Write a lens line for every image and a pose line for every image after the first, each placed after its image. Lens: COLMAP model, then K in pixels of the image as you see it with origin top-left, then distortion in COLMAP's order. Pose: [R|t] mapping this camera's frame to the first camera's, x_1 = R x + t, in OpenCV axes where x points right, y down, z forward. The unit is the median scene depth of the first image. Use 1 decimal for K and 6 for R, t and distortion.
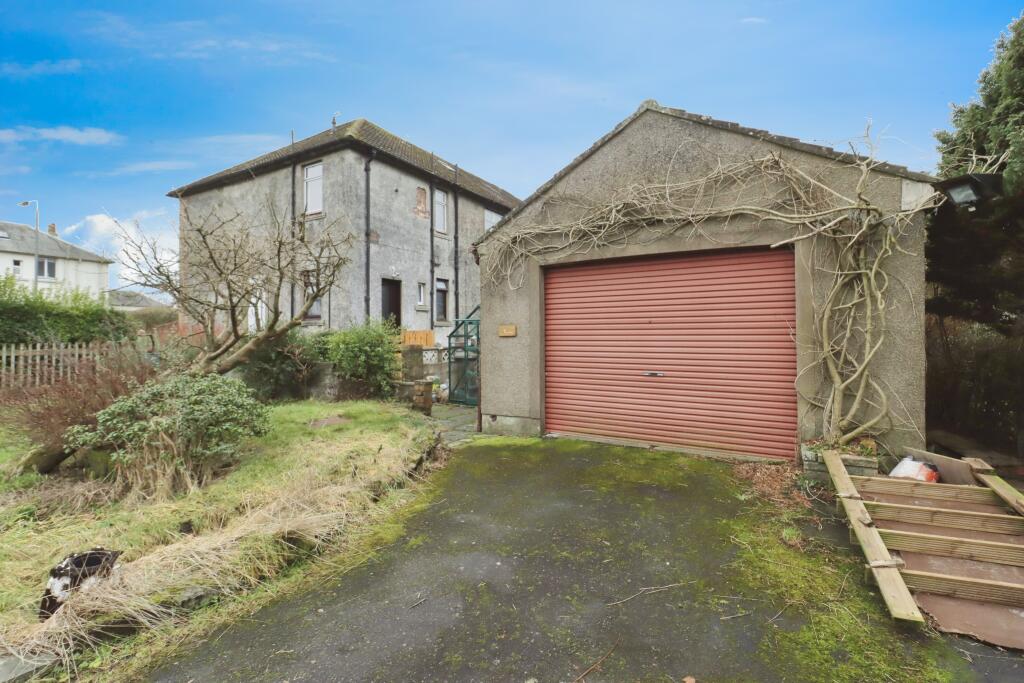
lens RADIAL K [[470.1, 0, 509.3], [0, 470.1, 330.4], [0, 0, 1]] dist [0.000548, 0.000138]
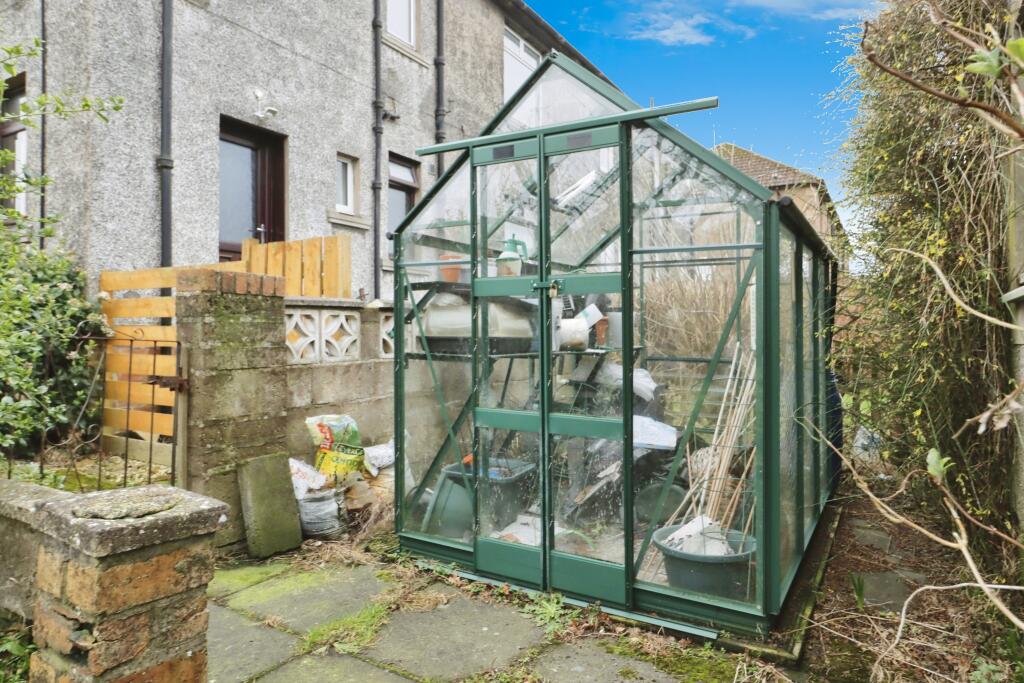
lens RADIAL K [[470.1, 0, 509.3], [0, 470.1, 330.4], [0, 0, 1]] dist [0.000548, 0.000138]
pose [[0.999388, 0.008344, 0.033970, -0.065139], [-0.008451, 0.999960, 0.003019, 0.041877], [-0.033943, -0.003304, 0.999418, 0.605984]]
